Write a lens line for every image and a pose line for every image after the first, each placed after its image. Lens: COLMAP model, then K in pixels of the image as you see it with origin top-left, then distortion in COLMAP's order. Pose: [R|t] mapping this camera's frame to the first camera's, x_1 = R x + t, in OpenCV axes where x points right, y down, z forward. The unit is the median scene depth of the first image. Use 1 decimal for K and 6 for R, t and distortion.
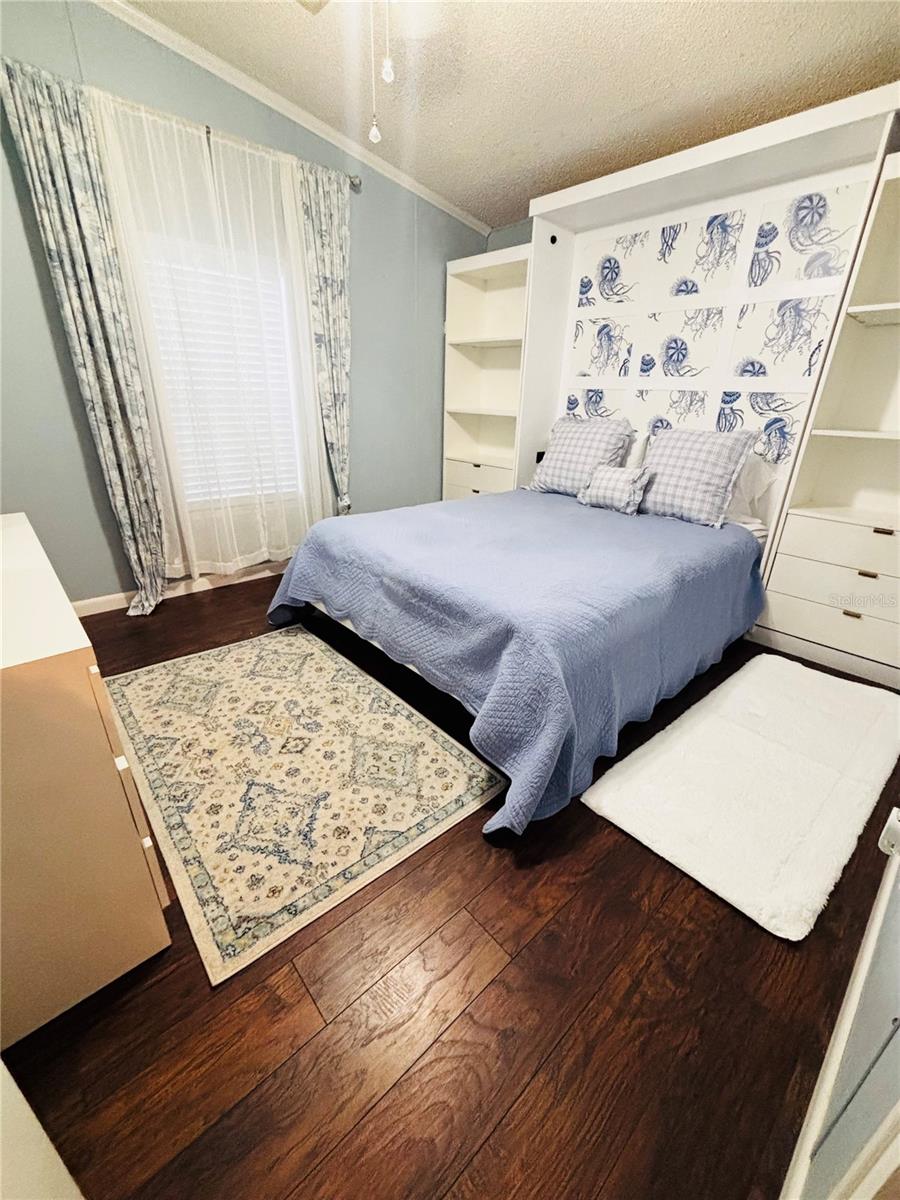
lens RADIAL K [[488.1, 0, 451.6], [0, 488.1, 597.3], [0, 0, 1]] dist [0.000566, 0.000818]
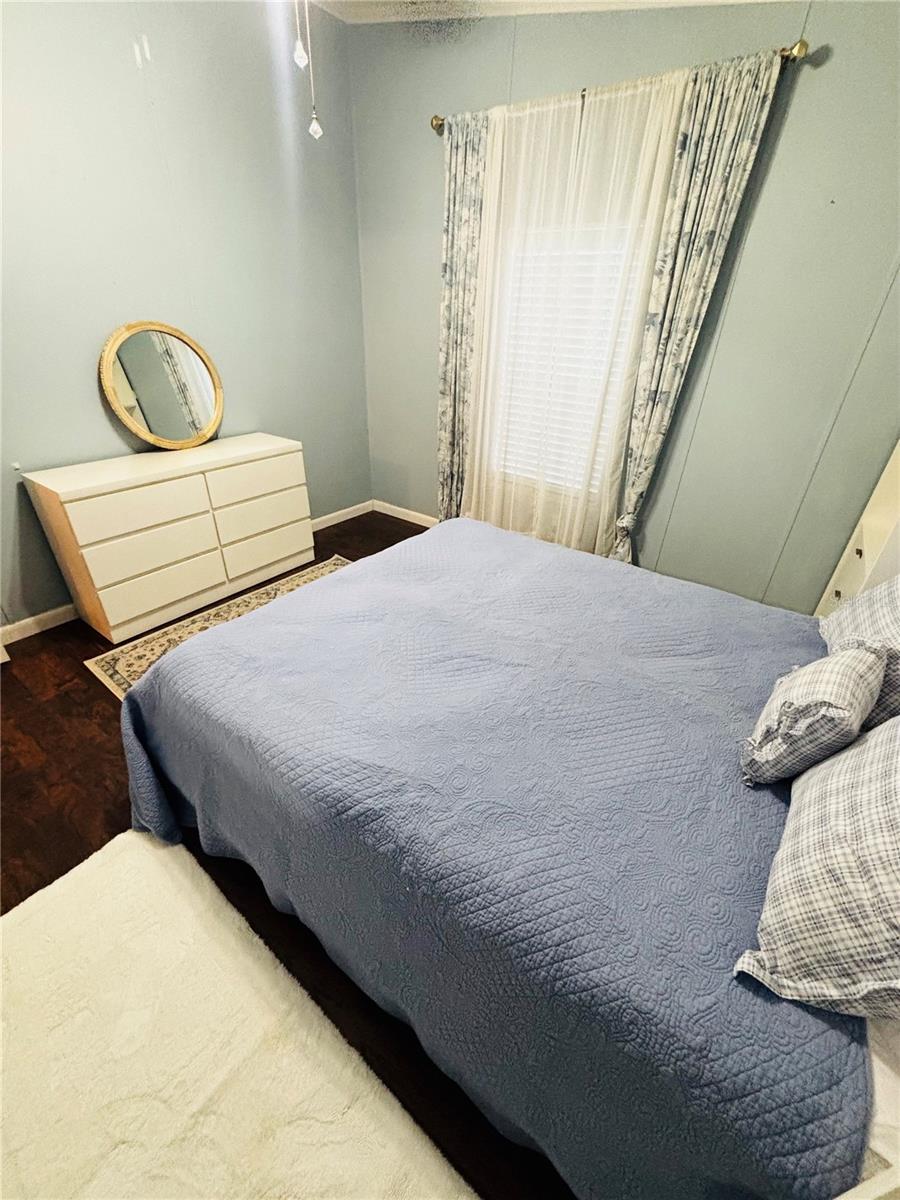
lens RADIAL K [[488.1, 0, 450.7], [0, 488.1, 600.1], [0, 0, 1]] dist [0.000566, 0.000818]
pose [[0.205464, 0.473896, -0.856275, 0.733278], [-0.405093, 0.837652, 0.366386, -0.414214], [0.890890, 0.271592, 0.364079, 0.743317]]
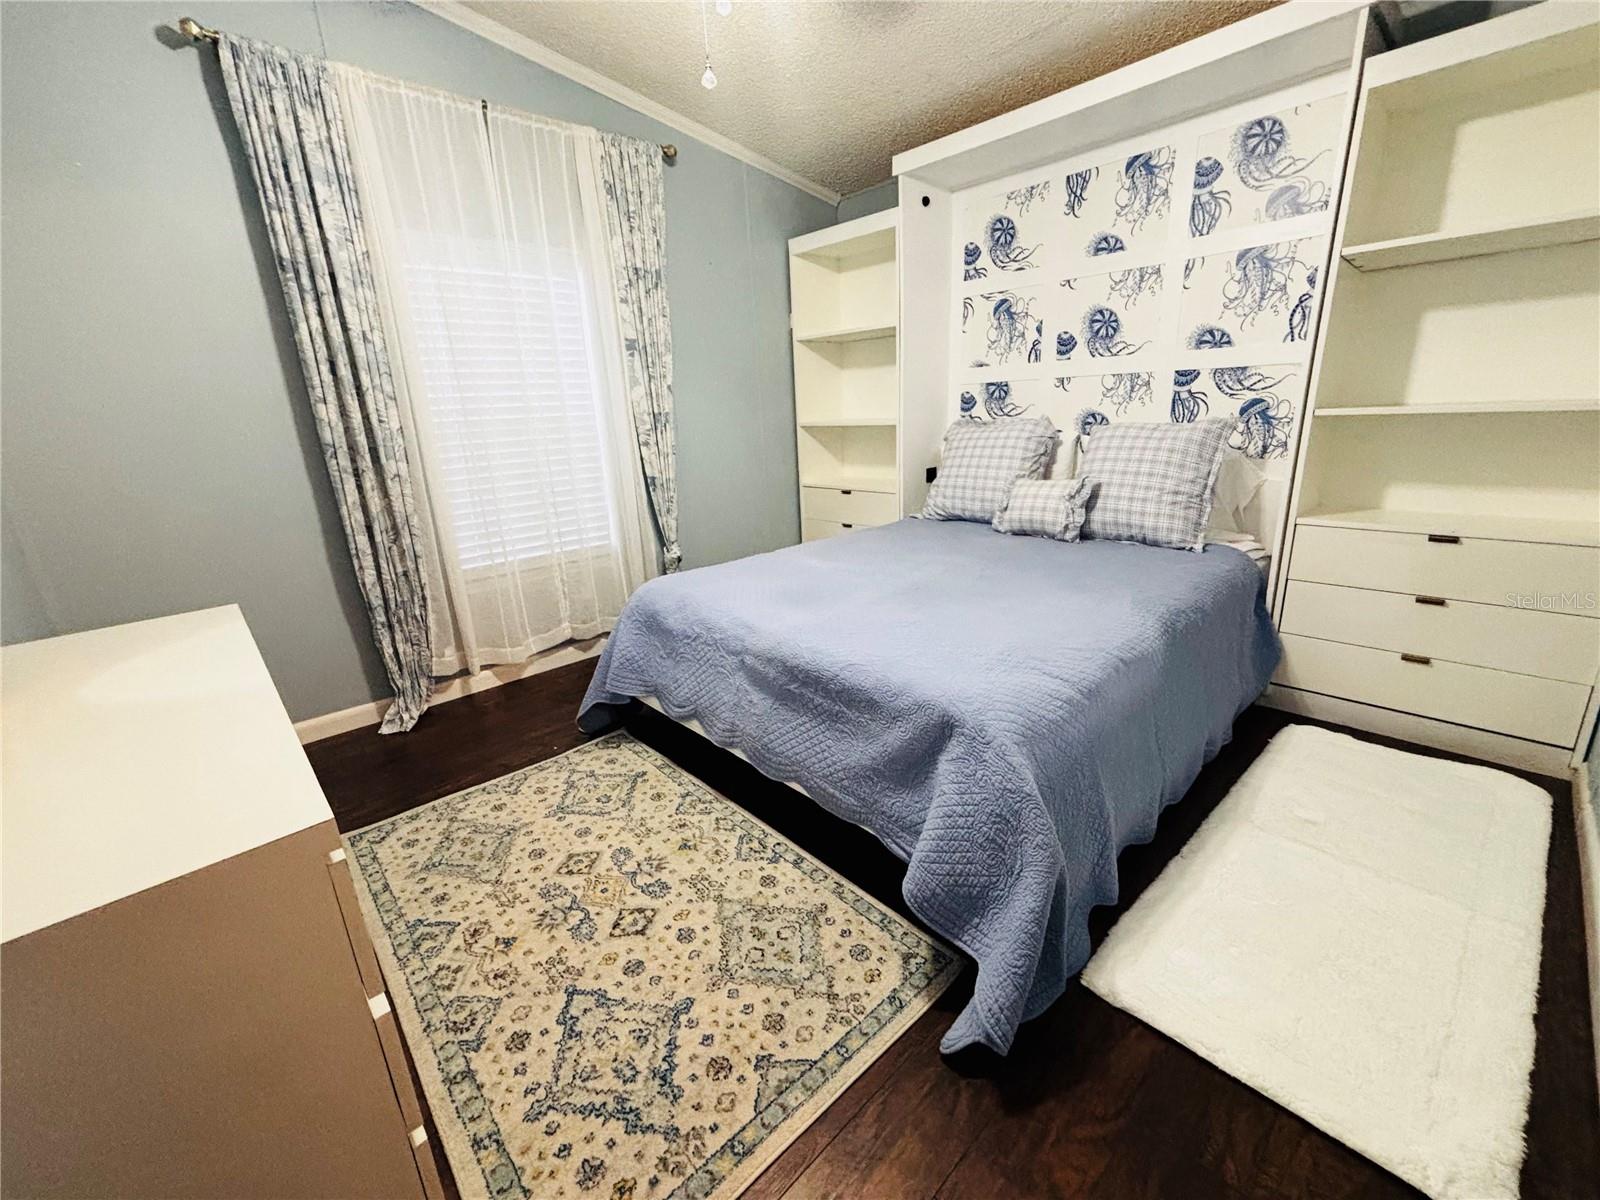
lens RADIAL K [[650.8, 0, 799.5], [0, 650.8, 591.4], [0, 0, 1]] dist [0.000566, 0.000818]
pose [[0.997262, -0.073821, -0.004310, -0.045568], [0.072817, 0.990506, -0.116597, -0.016992], [0.012876, 0.115964, 0.993170, 0.056302]]
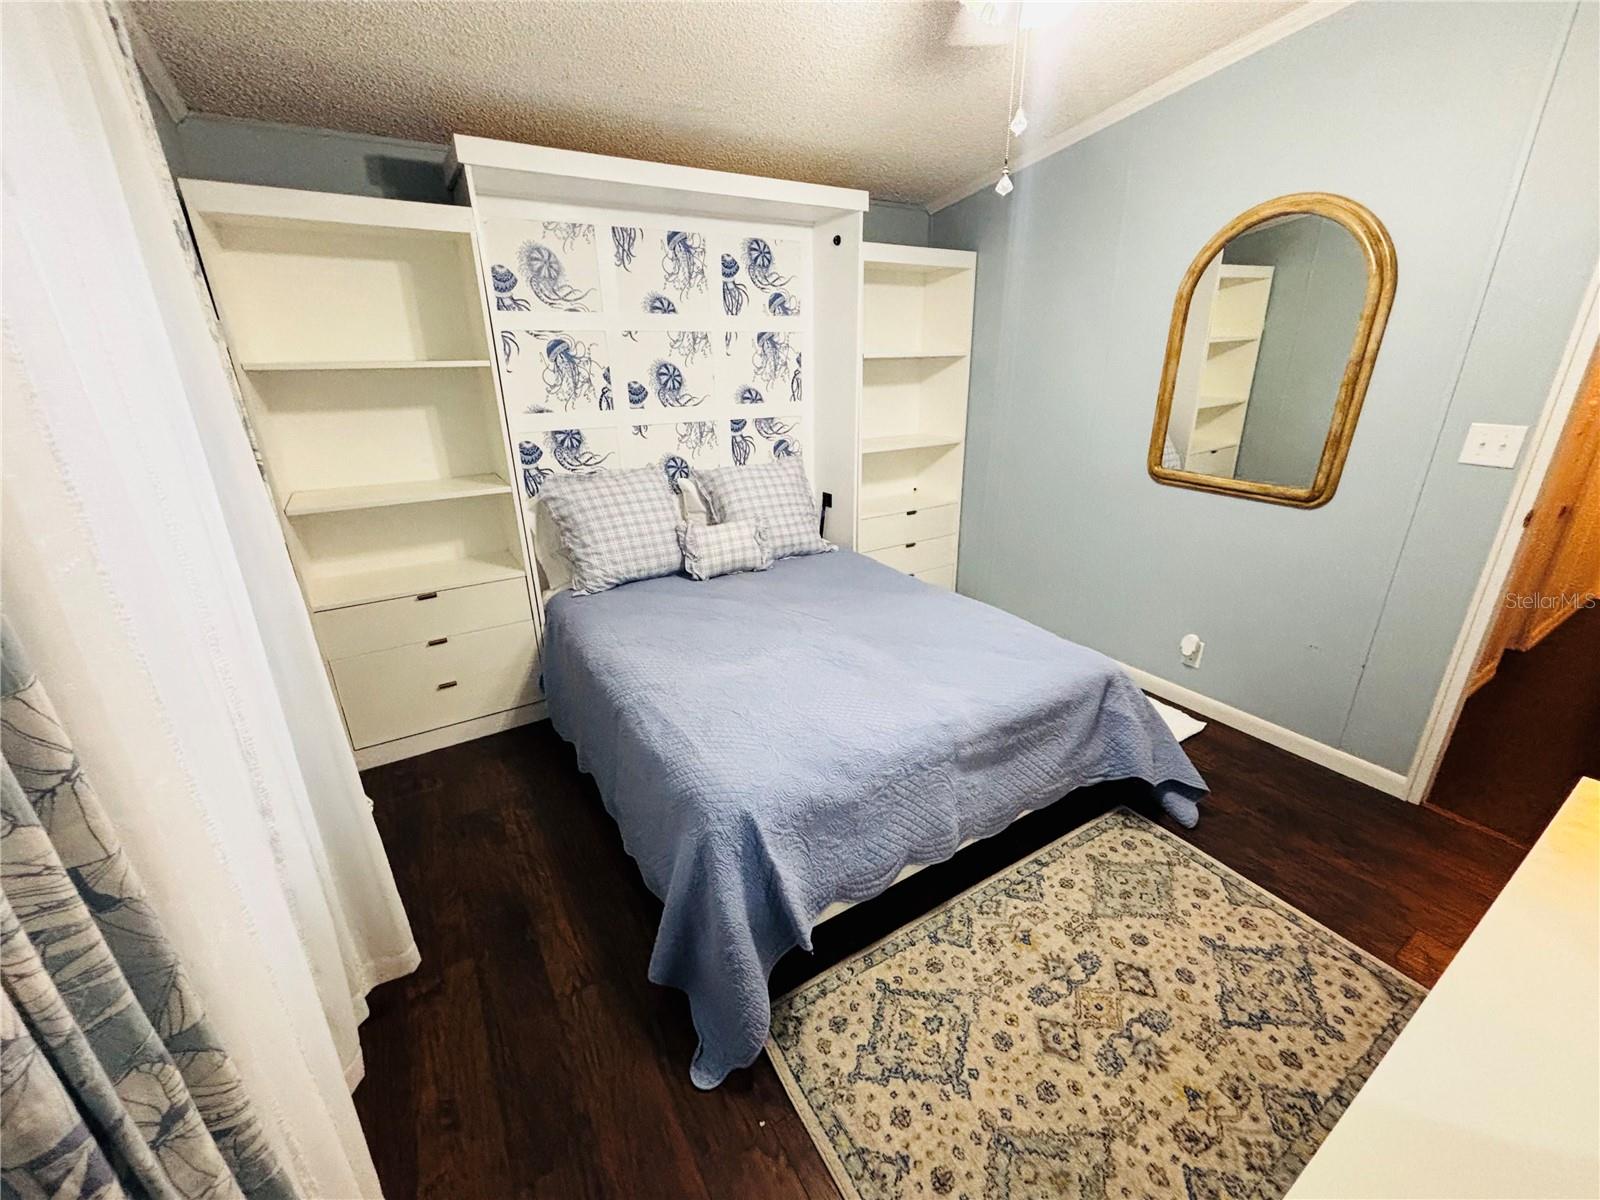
lens RADIAL K [[650.8, 0, 811.1], [0, 650.8, 597.6], [0, 0, 1]] dist [0.000566, 0.000818]
pose [[0.173658, -0.365622, 0.914420, -0.847338], [0.397358, 0.875603, 0.274639, -0.509590], [-0.901082, 0.315659, 0.297338, 0.757762]]
